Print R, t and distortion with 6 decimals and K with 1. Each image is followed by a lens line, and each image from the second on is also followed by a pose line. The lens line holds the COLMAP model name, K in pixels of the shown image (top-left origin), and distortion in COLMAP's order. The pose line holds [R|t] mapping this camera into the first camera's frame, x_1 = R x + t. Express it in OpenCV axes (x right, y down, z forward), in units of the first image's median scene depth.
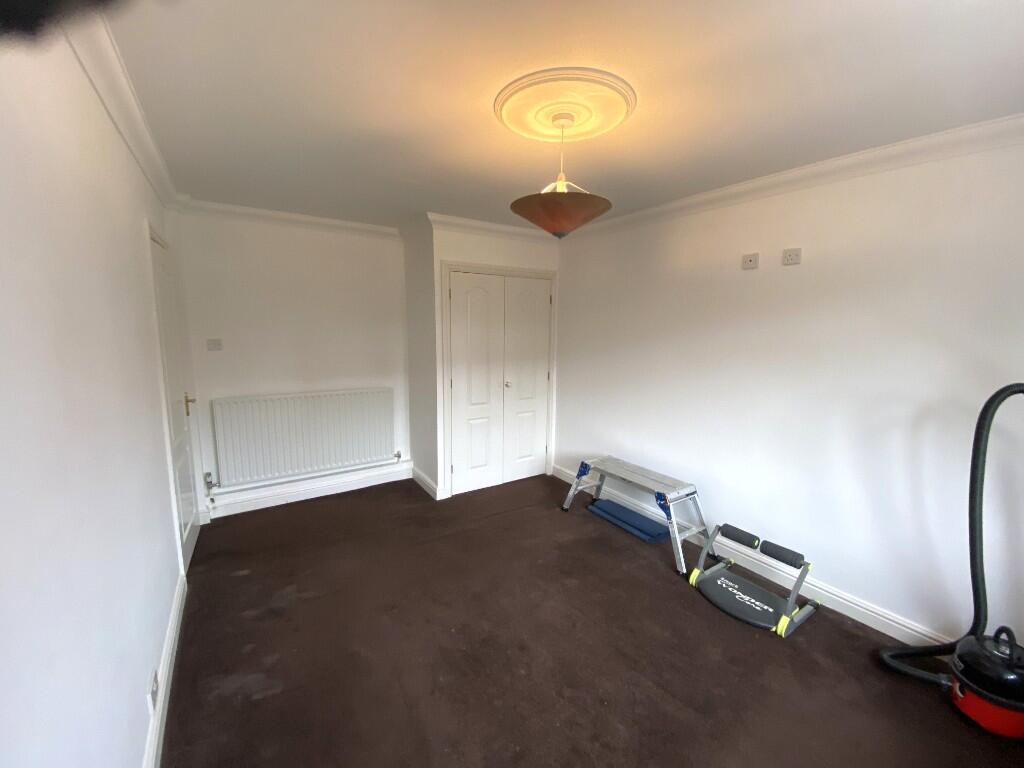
lens RADIAL K [[411.3, 0, 510.0], [0, 411.3, 382.1], [0, 0, 1]] dist [0.034610, -0.027645]
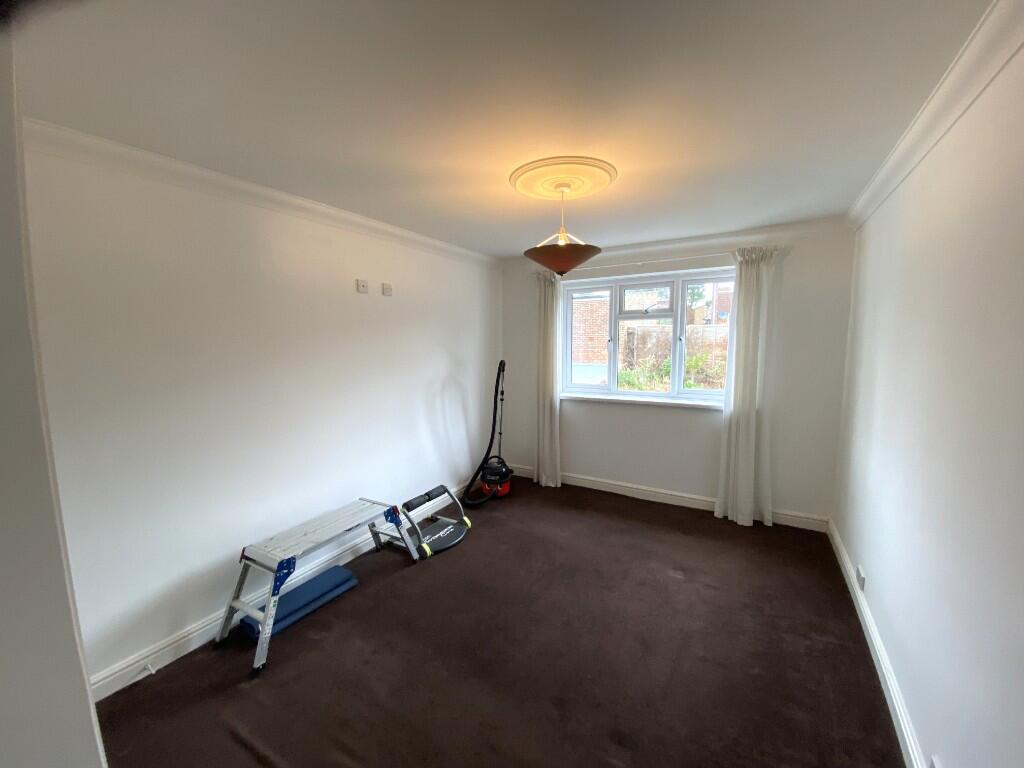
lens RADIAL K [[411.3, 0, 510.0], [0, 411.3, 382.1], [0, 0, 1]] dist [0.034610, -0.027645]
pose [[-0.438224, -0.103203, 0.892922, -0.662736], [0.136066, 0.974323, 0.179389, -0.178968], [-0.888508, 0.200109, -0.412929, 1.158915]]
